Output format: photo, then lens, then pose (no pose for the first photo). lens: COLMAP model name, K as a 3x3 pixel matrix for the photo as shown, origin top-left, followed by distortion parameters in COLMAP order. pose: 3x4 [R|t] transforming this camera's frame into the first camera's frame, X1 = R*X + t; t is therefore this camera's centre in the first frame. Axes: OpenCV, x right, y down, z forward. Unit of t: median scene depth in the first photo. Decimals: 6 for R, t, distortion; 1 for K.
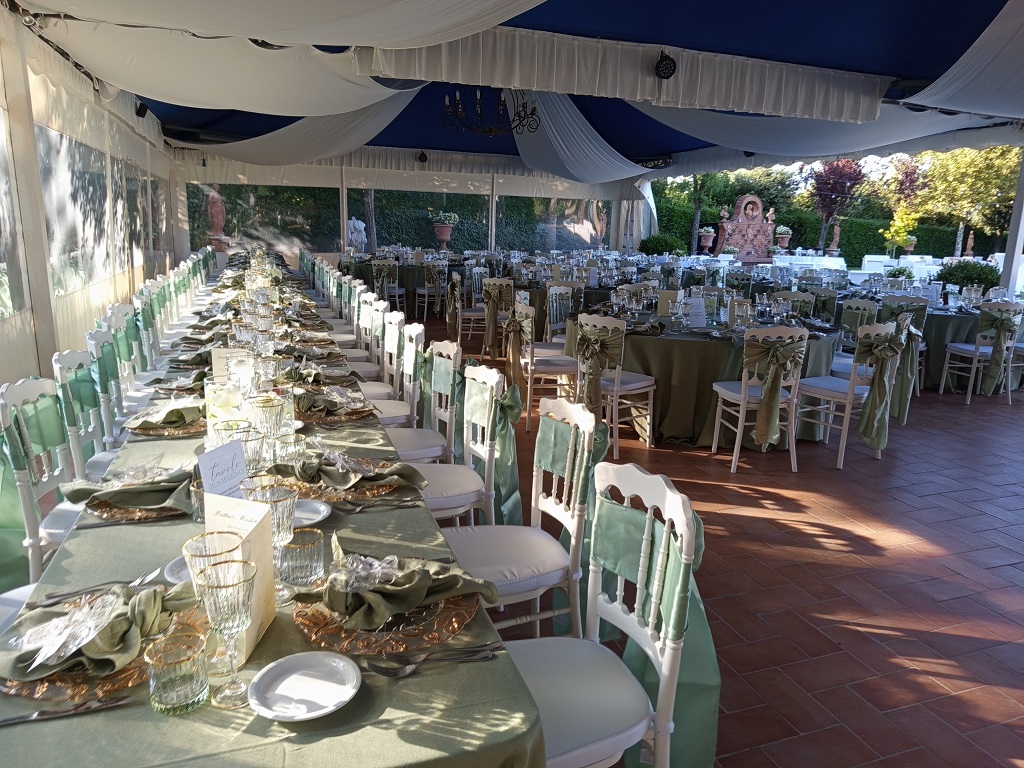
lens RADIAL K [[712.2, 0, 512.8], [0, 712.2, 387.1], [0, 0, 1]] dist [-0.006522, 0.006412]
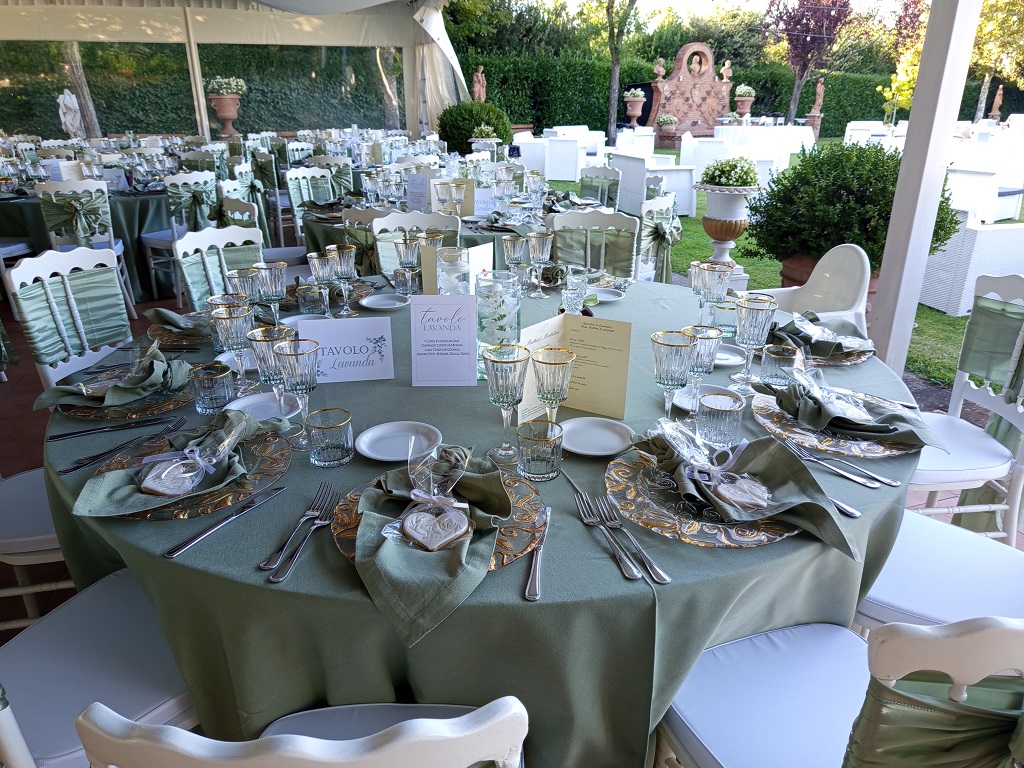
lens RADIAL K [[712.2, 0, 510.8], [0, 712.2, 381.5], [0, 0, 1]] dist [-0.006522, 0.006412]
pose [[0.999355, -0.016390, -0.031967, 0.151573], [0.021202, 0.987445, 0.156532, -0.036534], [0.029000, -0.157109, 0.987155, 0.187904]]
